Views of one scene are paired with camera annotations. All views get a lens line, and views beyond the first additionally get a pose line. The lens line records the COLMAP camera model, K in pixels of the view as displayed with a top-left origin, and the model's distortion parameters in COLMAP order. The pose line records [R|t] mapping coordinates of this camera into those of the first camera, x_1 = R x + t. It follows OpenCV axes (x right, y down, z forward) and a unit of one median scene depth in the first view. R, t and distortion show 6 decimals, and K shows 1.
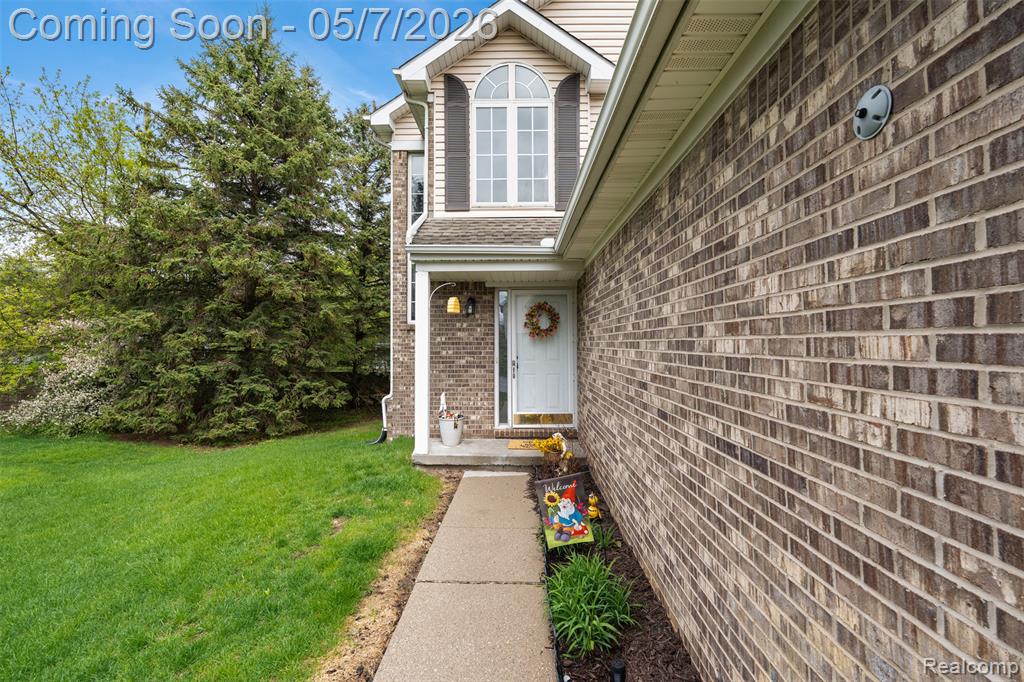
lens RADIAL K [[451.7, 0, 515.7], [0, 451.7, 329.8], [0, 0, 1]] dist [-0.001942, -0.000069]
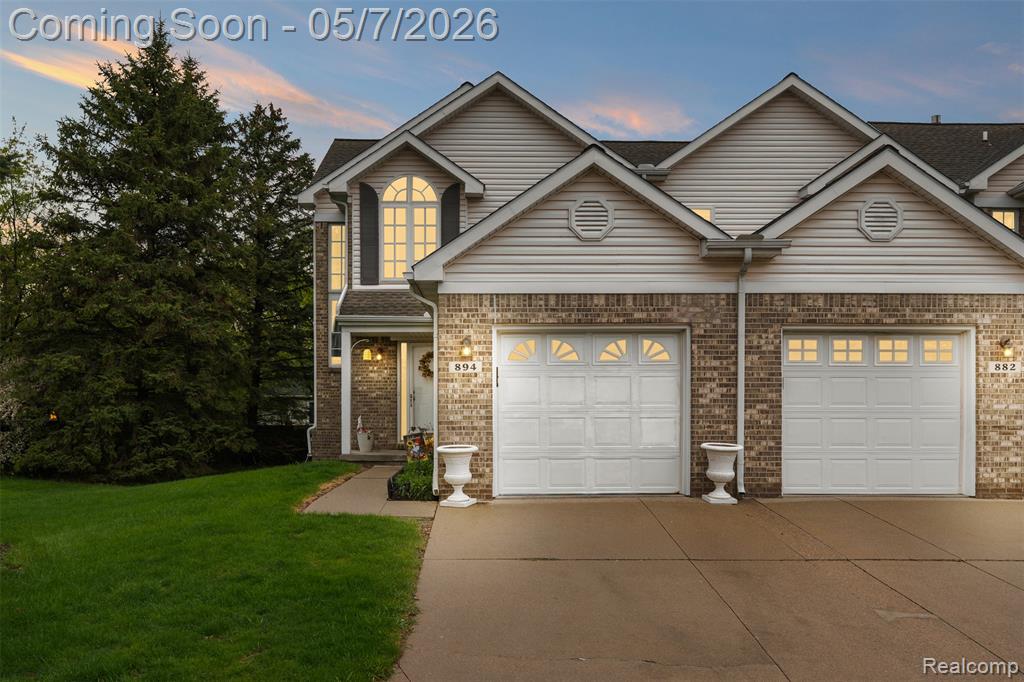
lens RADIAL K [[832.9, 0, 511.7], [0, 832.9, 386.9], [0, 0, 1]] dist [0.006161, -0.001808]
pose [[0.999357, -0.000449, 0.035857, 0.208411], [-0.000054, 0.999901, 0.014037, 0.010162], [-0.035860, -0.014030, 0.999258, -1.530424]]
